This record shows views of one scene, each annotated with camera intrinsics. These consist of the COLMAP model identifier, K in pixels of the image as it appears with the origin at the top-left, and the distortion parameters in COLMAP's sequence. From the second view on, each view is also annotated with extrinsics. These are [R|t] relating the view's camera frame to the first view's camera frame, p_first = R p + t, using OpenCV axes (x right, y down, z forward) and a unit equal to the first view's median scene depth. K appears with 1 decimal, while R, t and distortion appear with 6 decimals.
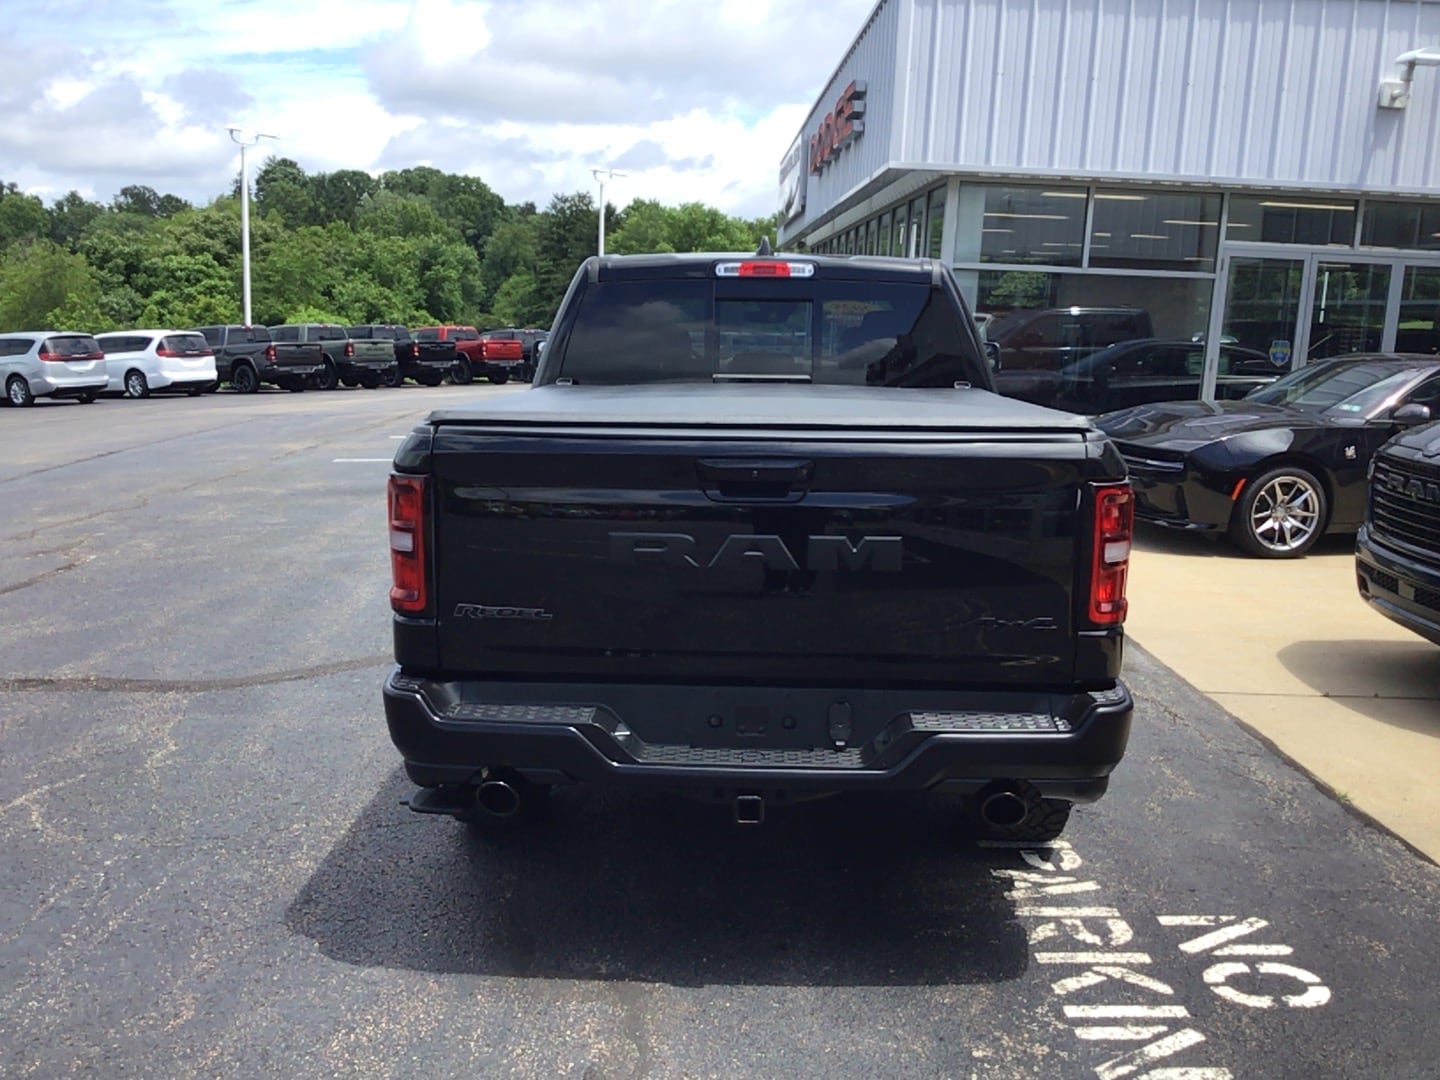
lens RADIAL K [[1302.4, 0, 718.8], [0, 1302.4, 559.5], [0, 0, 1]] dist [0.060616, -0.104056]
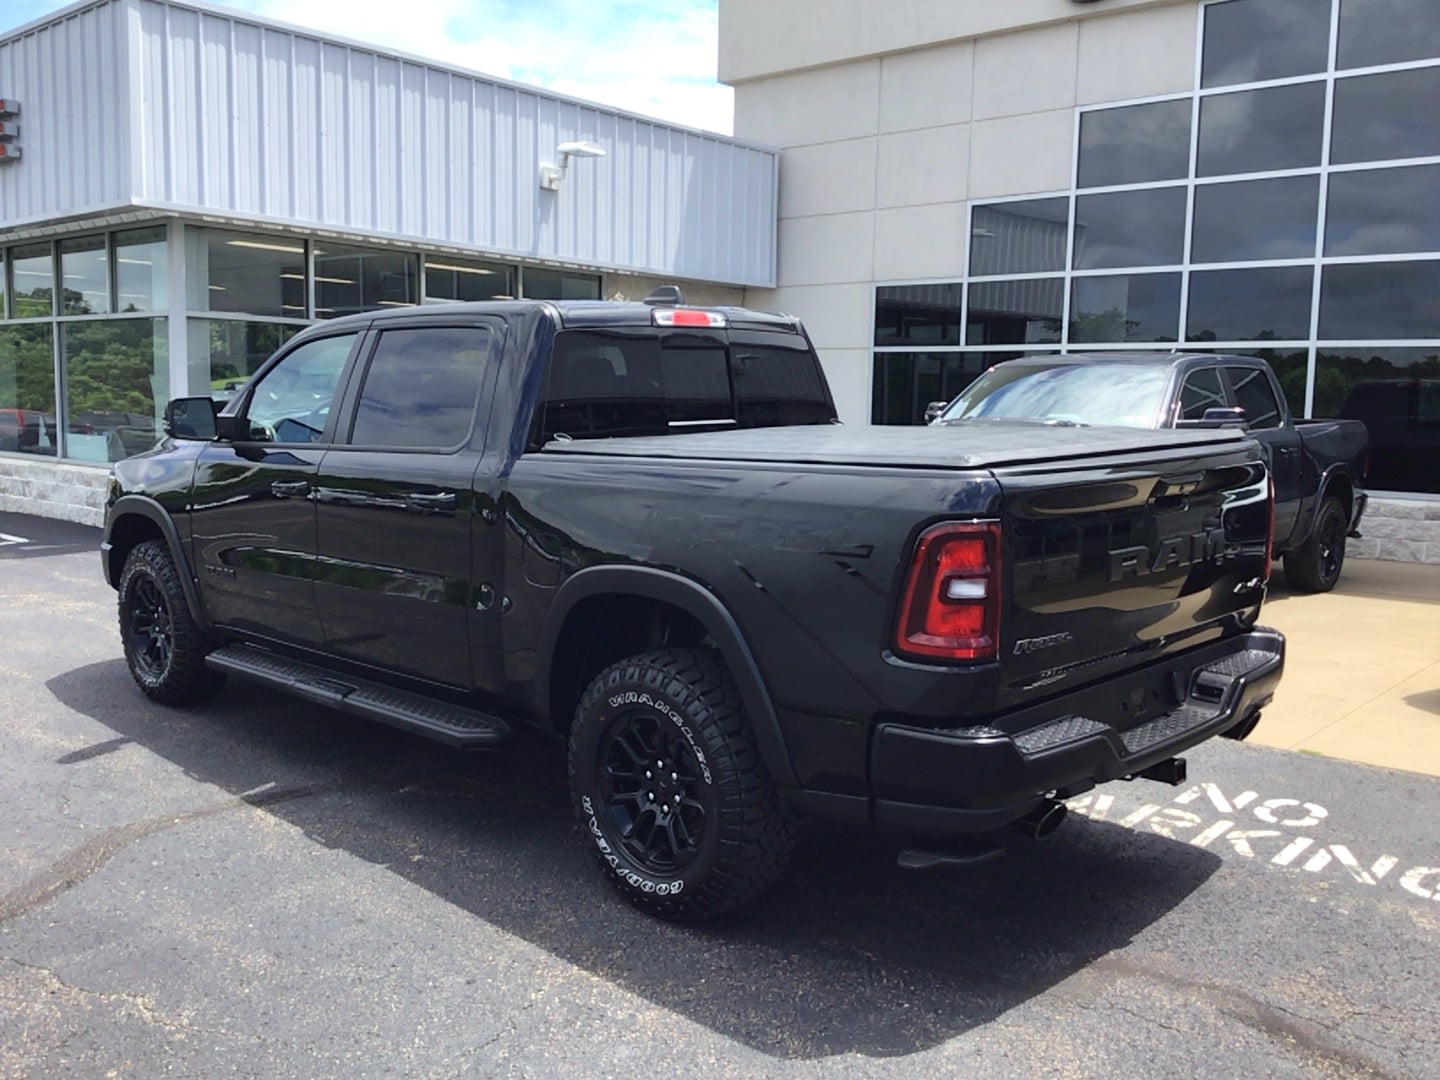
lens RADIAL K [[1319.0, 0, 711.2], [0, 1319.0, 530.1], [0, 0, 1]] dist [0.003978, 0.000000]
pose [[0.668352, -0.102272, 0.736781, -0.367194], [0.147073, 0.989118, 0.003885, -0.030205], [-0.729160, 0.105764, 0.676121, 0.153046]]
